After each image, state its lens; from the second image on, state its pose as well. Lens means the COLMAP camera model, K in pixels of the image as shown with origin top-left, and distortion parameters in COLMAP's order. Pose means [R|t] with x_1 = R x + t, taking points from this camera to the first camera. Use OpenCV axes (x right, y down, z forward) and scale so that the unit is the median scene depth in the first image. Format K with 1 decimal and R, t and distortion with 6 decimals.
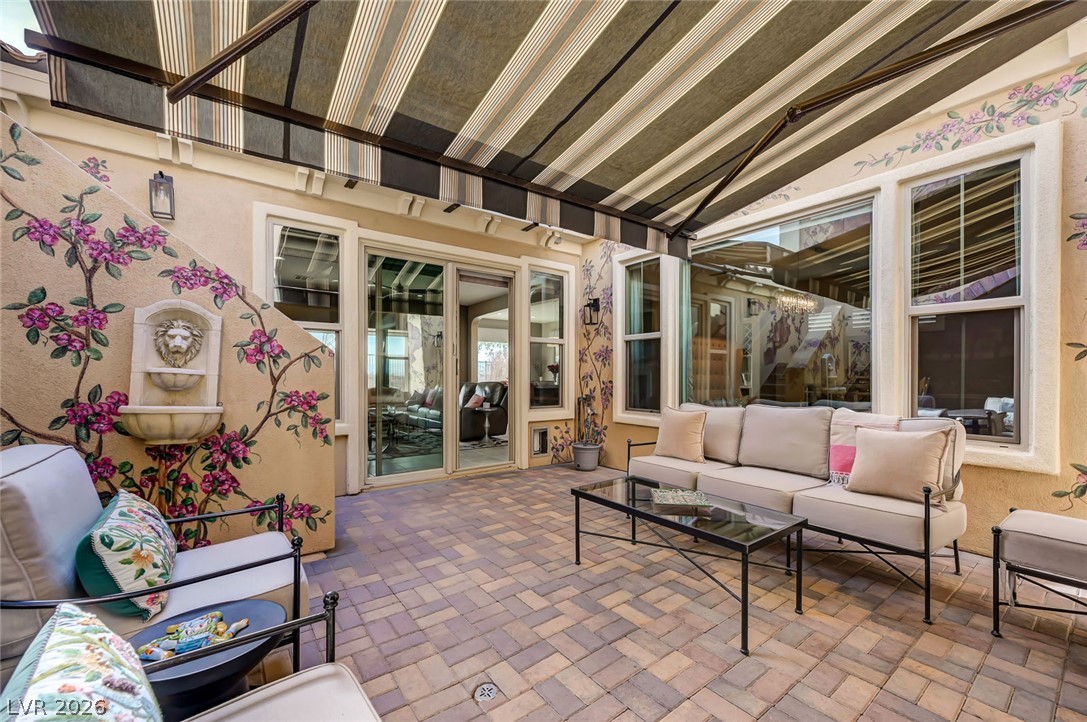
lens RADIAL K [[432.3, 0, 544.3], [0, 432.3, 375.5], [0, 0, 1]] dist [-0.002127, 0.000169]
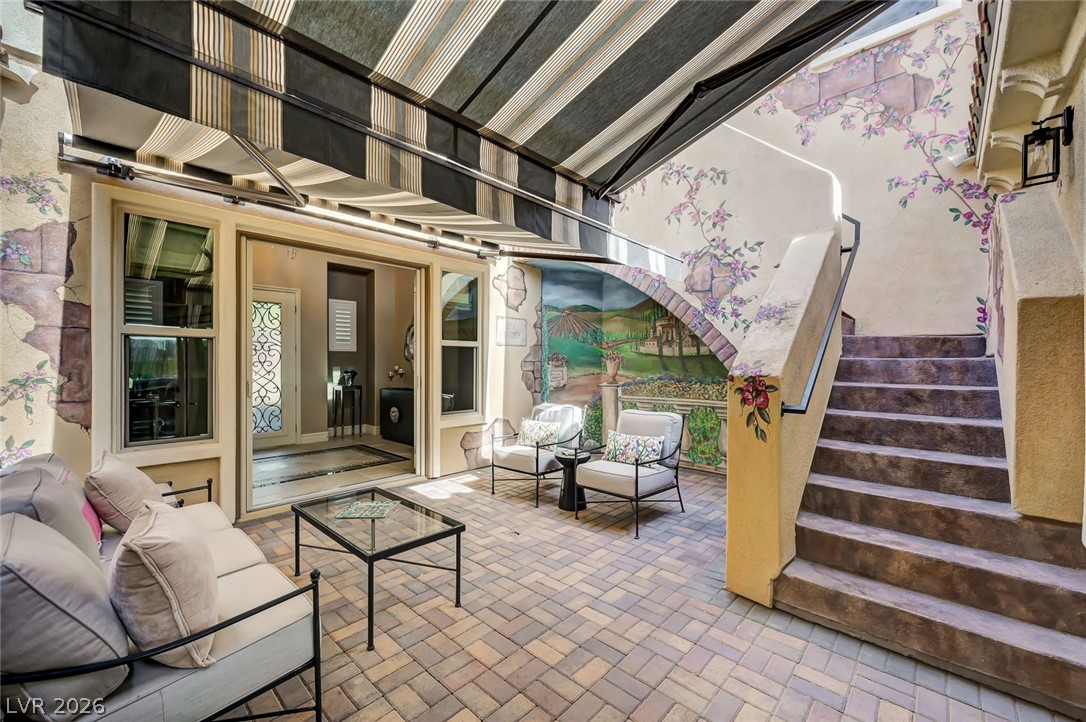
lens RADIAL K [[431.9, 0, 547.6], [0, 431.9, 365.7], [0, 0, 1]] dist [-0.002127, 0.000169]
pose [[-0.982699, 0.000582, -0.185209, 0.061767], [-0.000431, 0.999985, 0.005429, -0.085383], [0.185210, 0.005415, -0.982684, 1.961847]]
